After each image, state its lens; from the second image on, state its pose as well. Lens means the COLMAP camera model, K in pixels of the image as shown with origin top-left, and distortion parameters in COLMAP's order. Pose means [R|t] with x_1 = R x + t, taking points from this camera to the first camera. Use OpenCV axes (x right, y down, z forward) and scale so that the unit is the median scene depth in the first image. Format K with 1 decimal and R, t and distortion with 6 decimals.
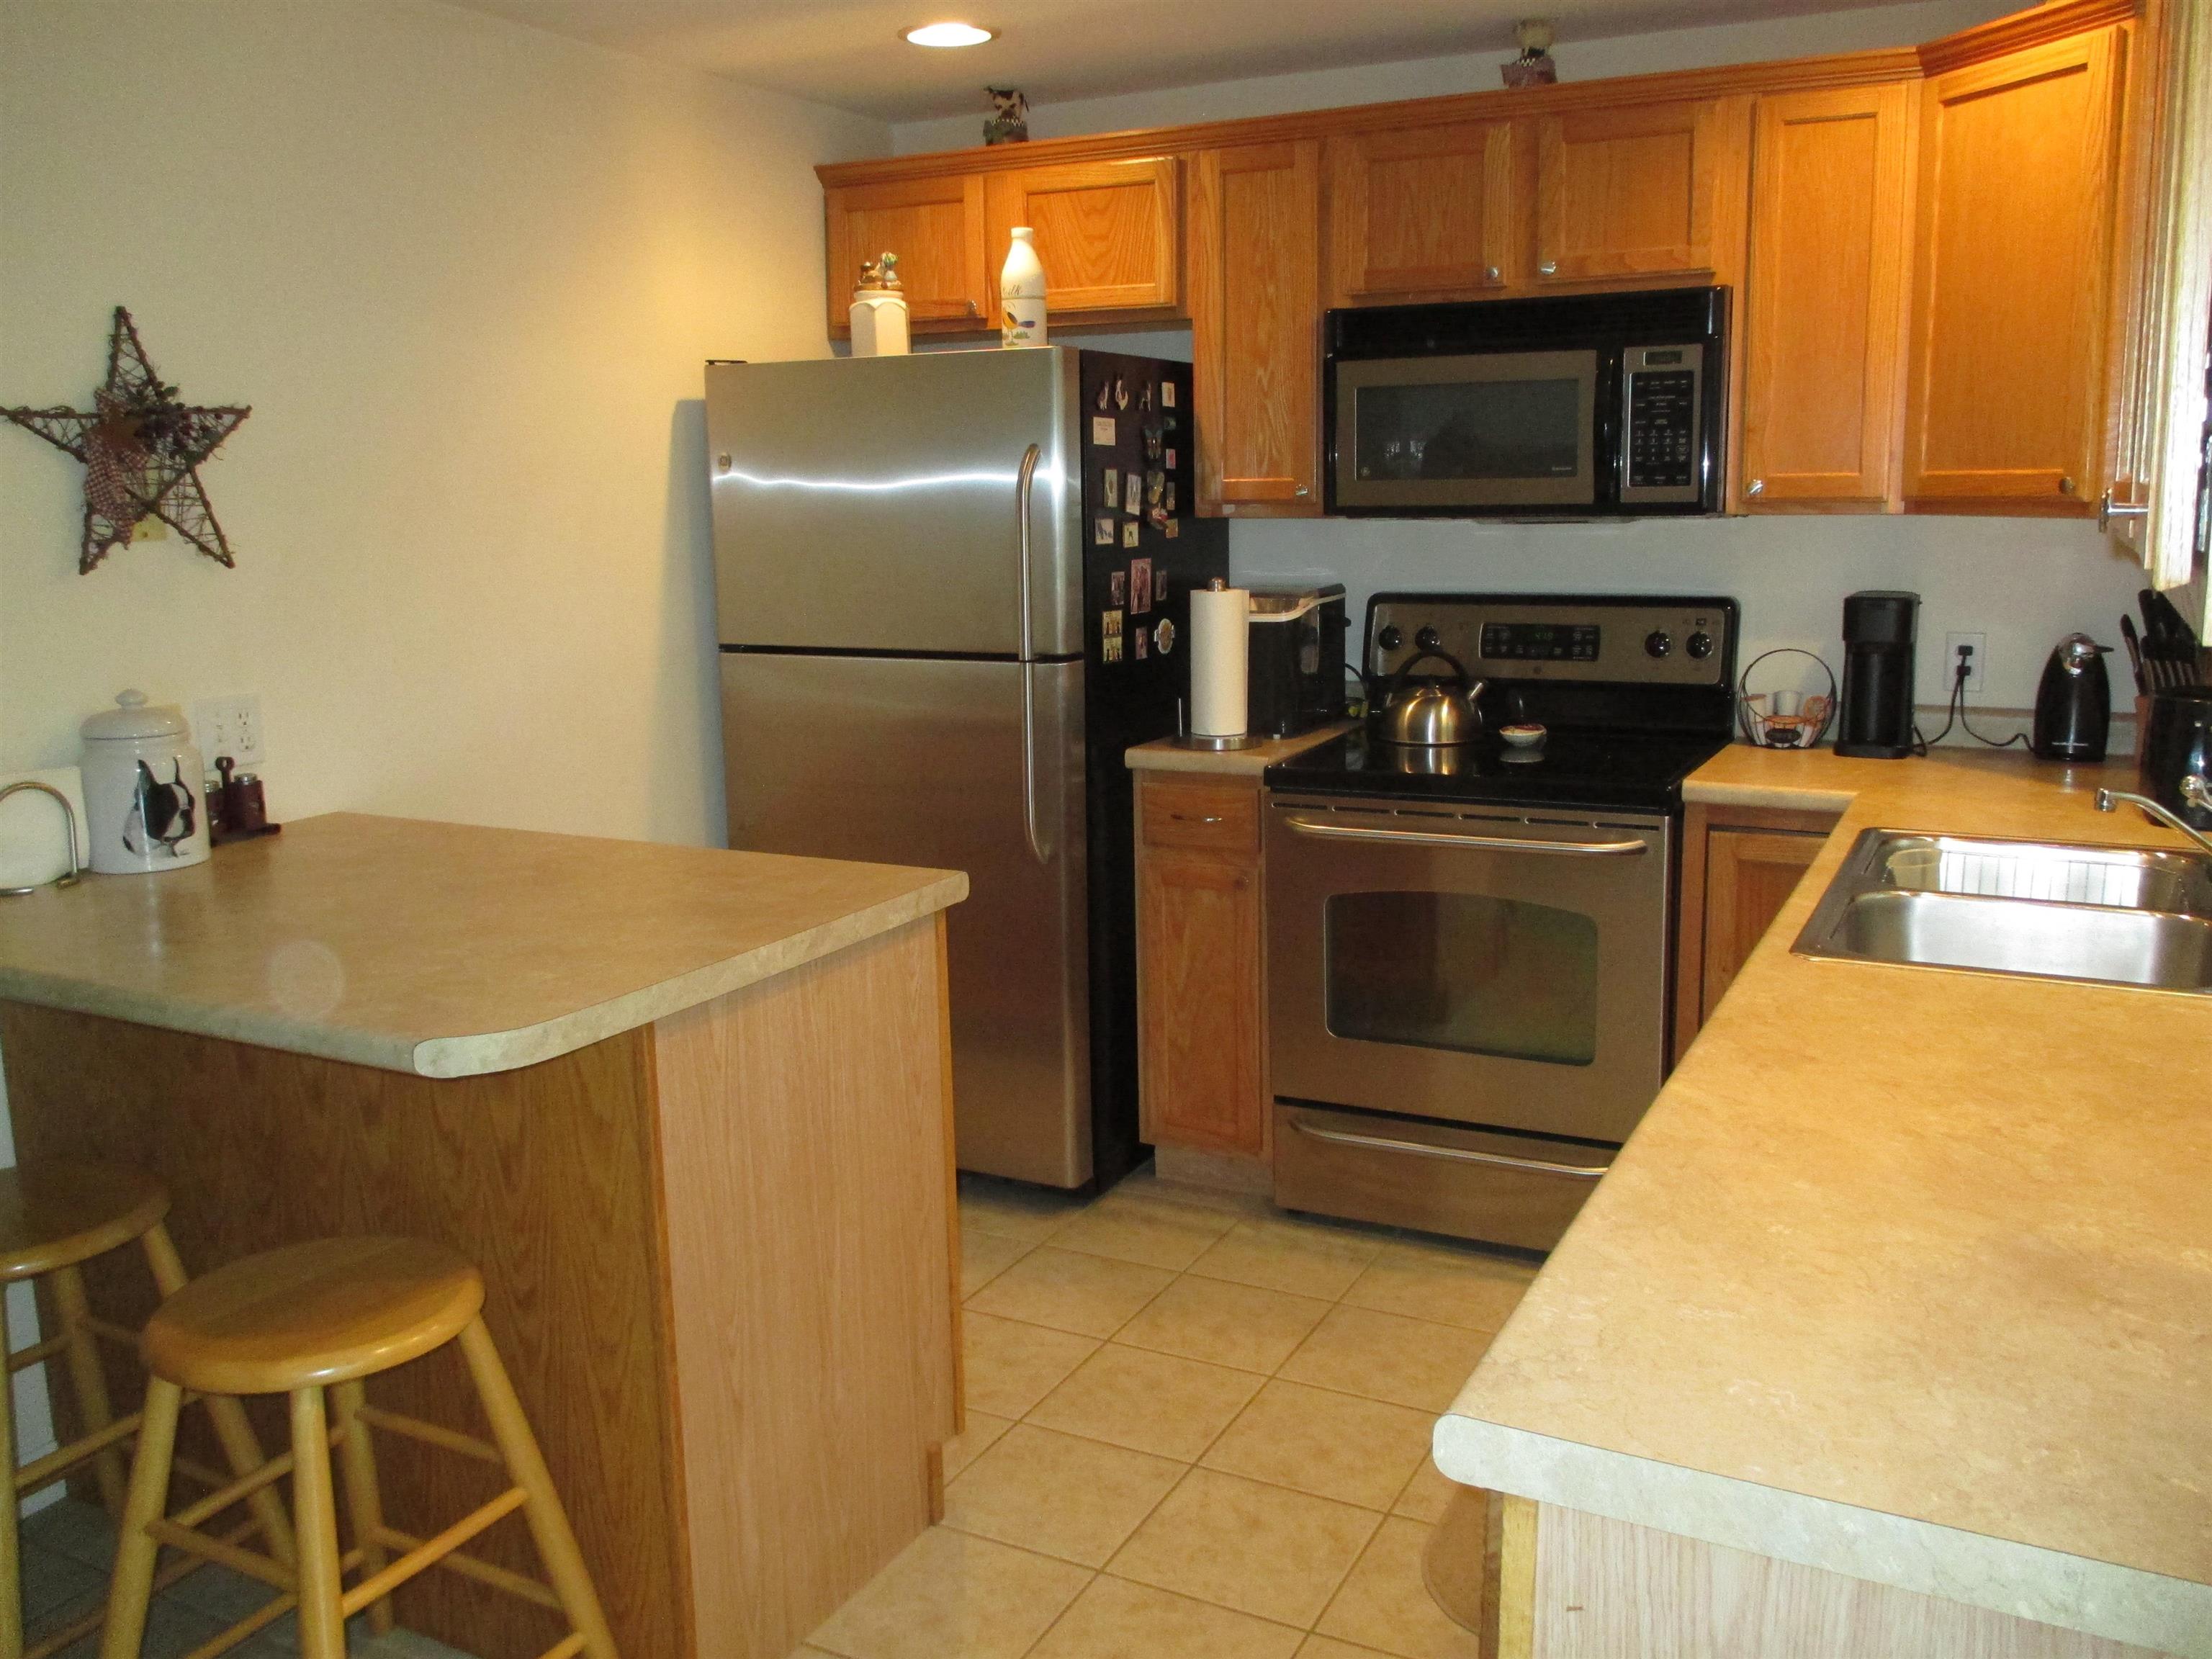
lens RADIAL K [[1838.7, 0, 1112.7], [0, 1838.7, 796.5], [0, 0, 1]] dist [-0.029052, -0.003782]
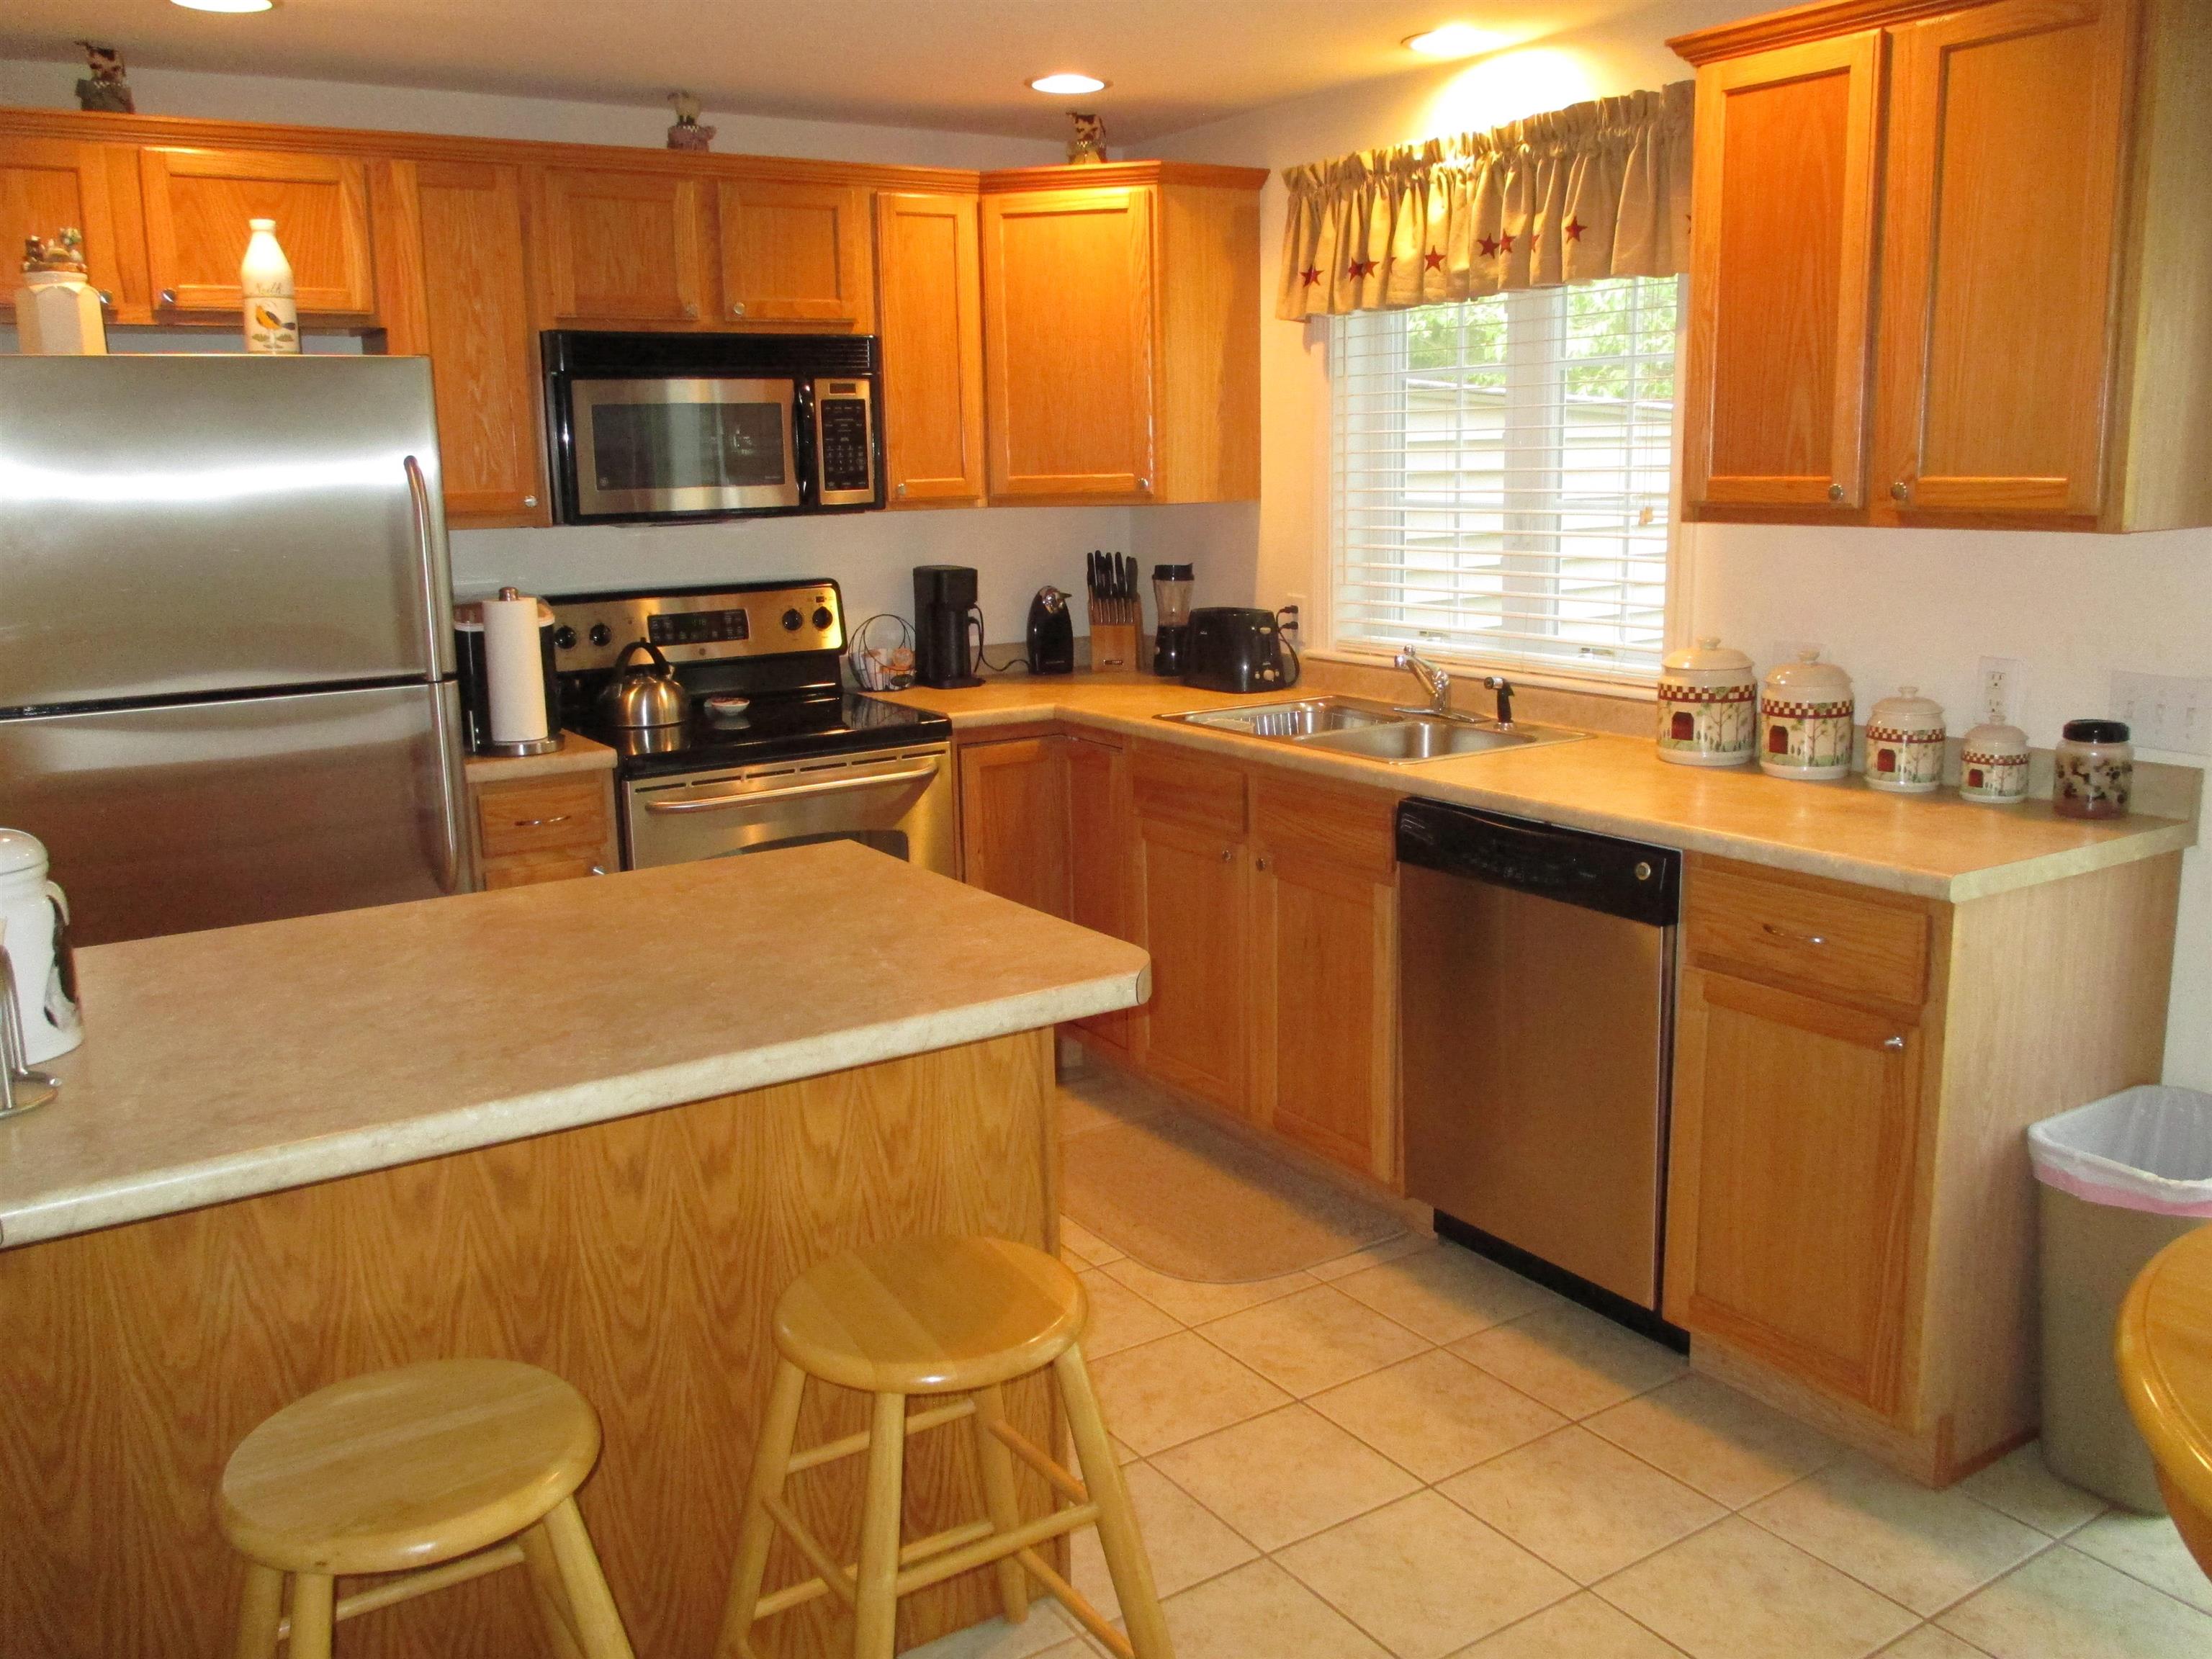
lens RADIAL K [[1838.7, 0, 1112.7], [0, 1838.7, 805.4], [0, 0, 1]] dist [-0.029052, -0.003782]
pose [[0.491965, -0.158054, 0.856148, -0.696160], [0.158990, 0.983157, 0.090141, -0.039507], [-0.855974, 0.091772, 0.508808, 0.212728]]
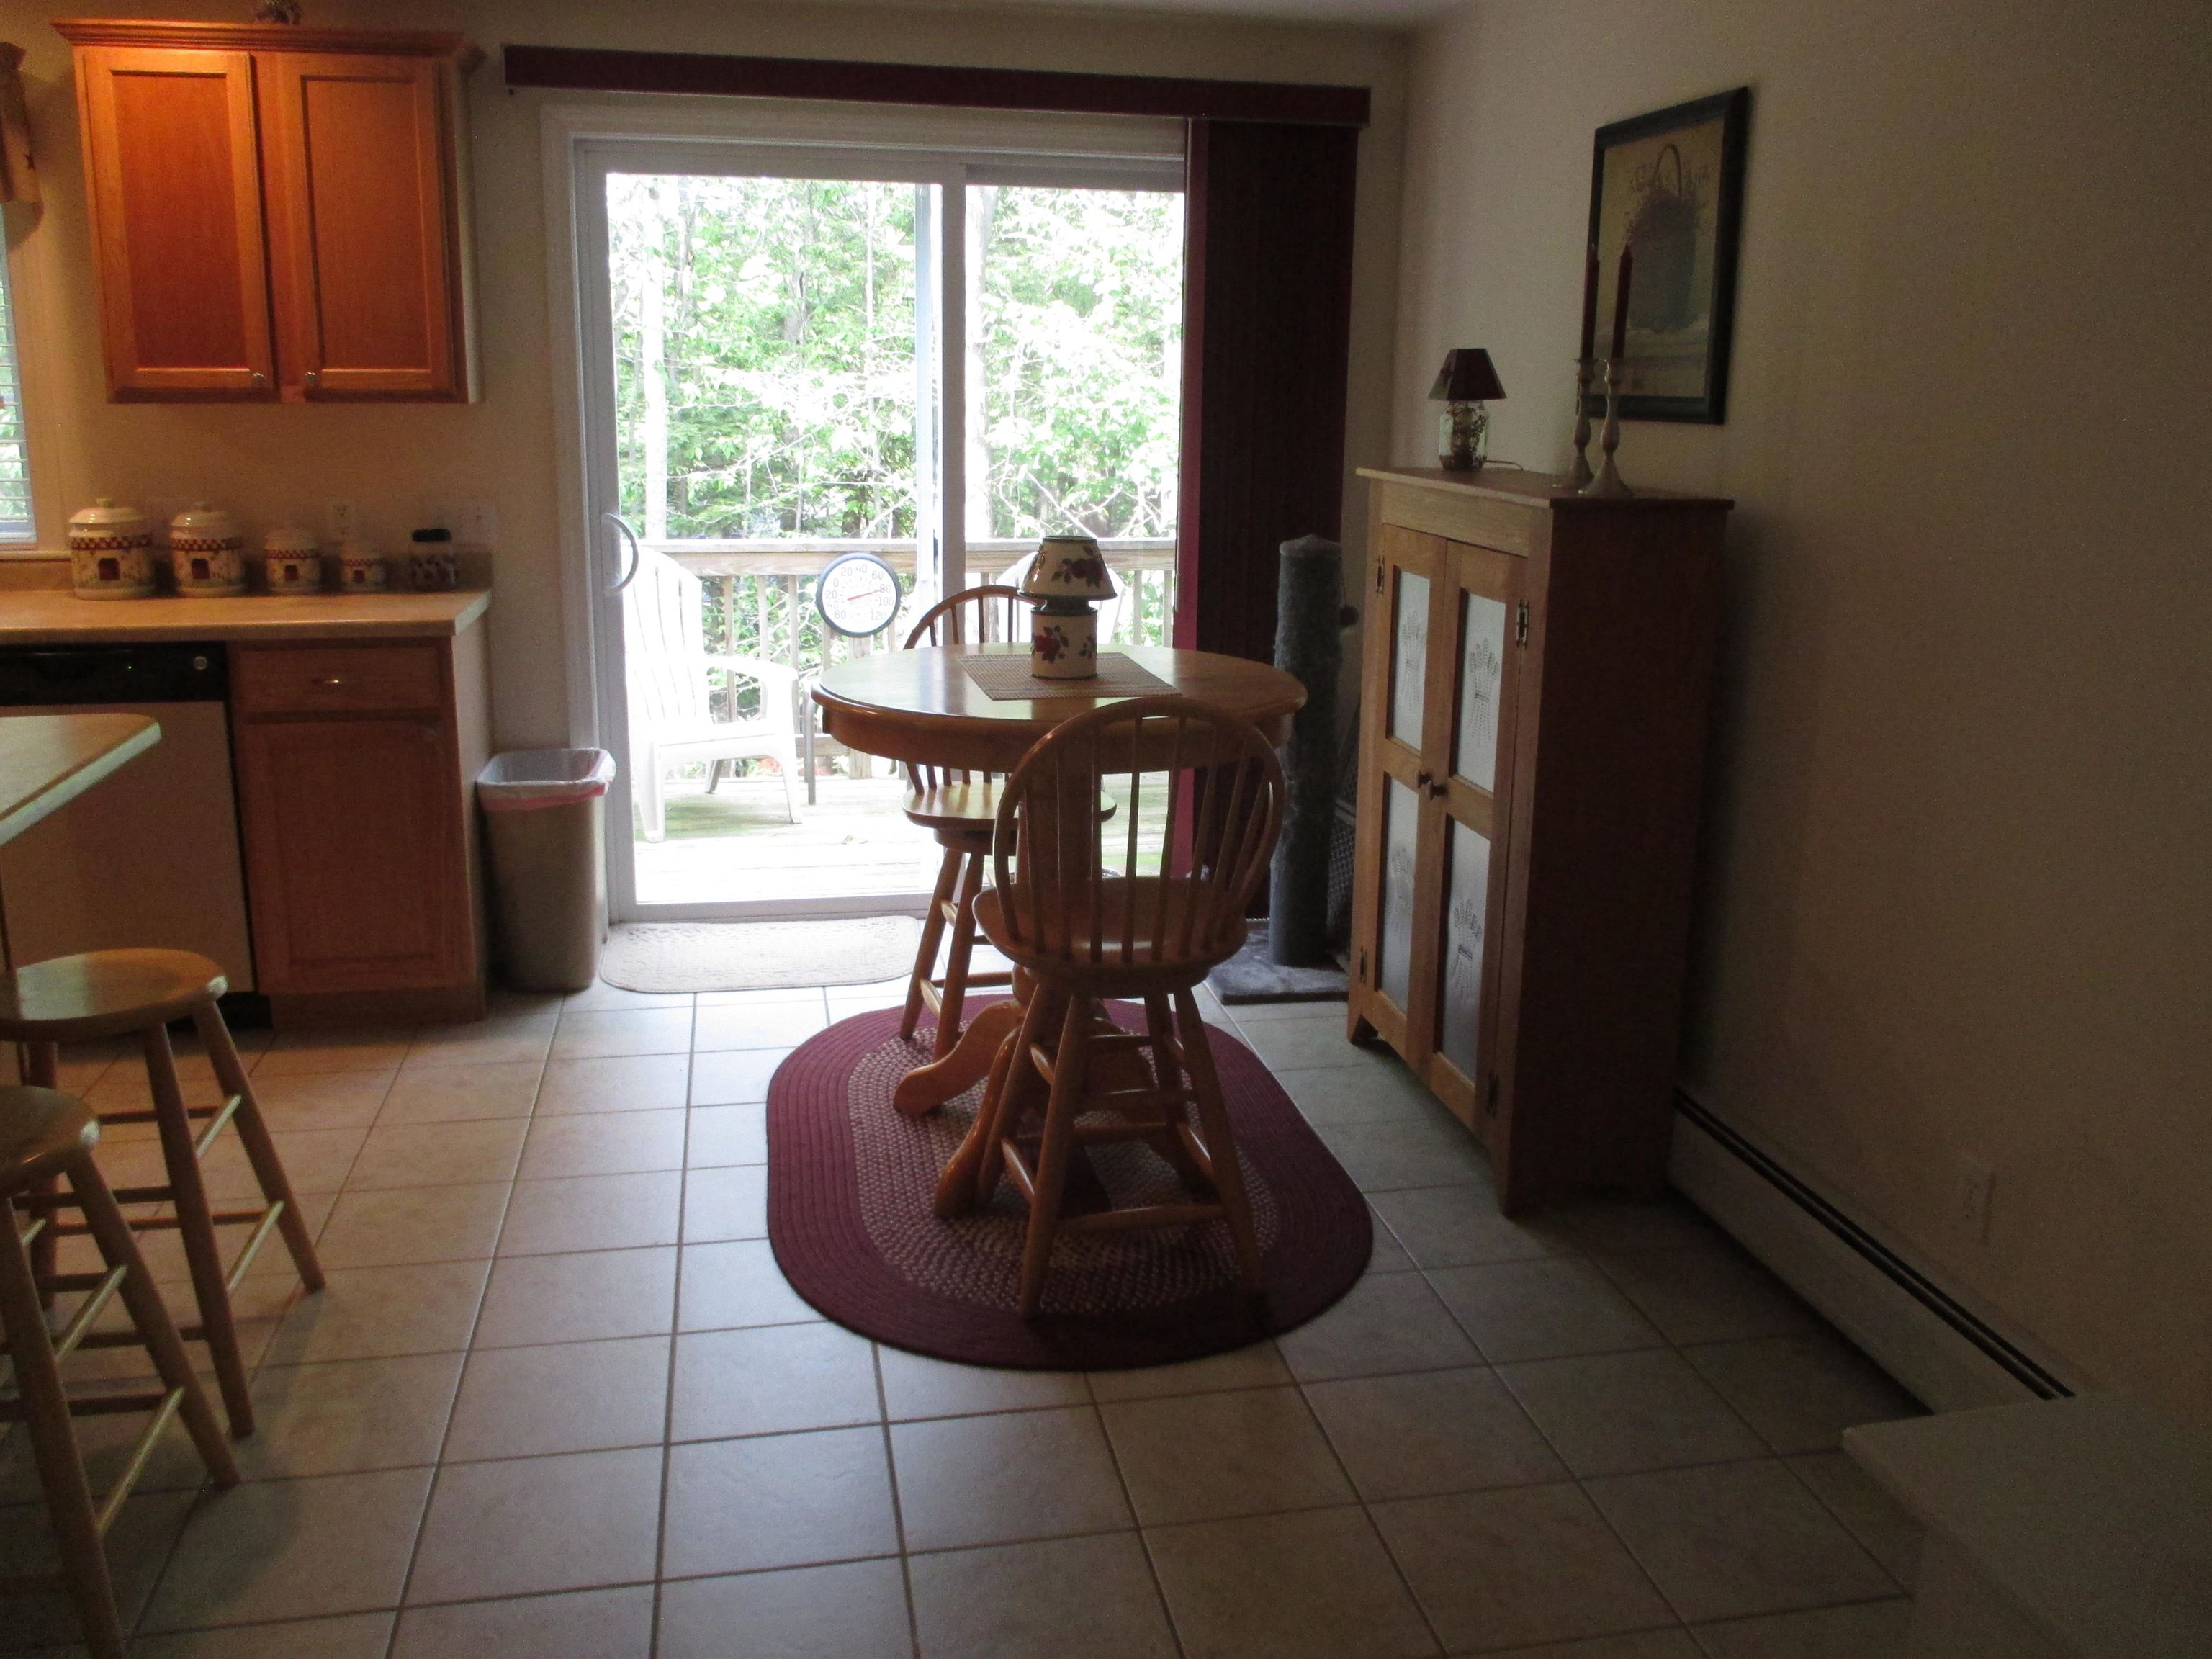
lens RADIAL K [[1838.7, 0, 1119.9], [0, 1838.7, 816.0], [0, 0, 1]] dist [-0.029052, -0.003782]
pose [[-0.624182, -0.180038, 0.760252, -1.070363], [0.131675, 0.934925, 0.329511, -0.100587], [-0.770103, 0.305781, -0.559857, 0.638756]]
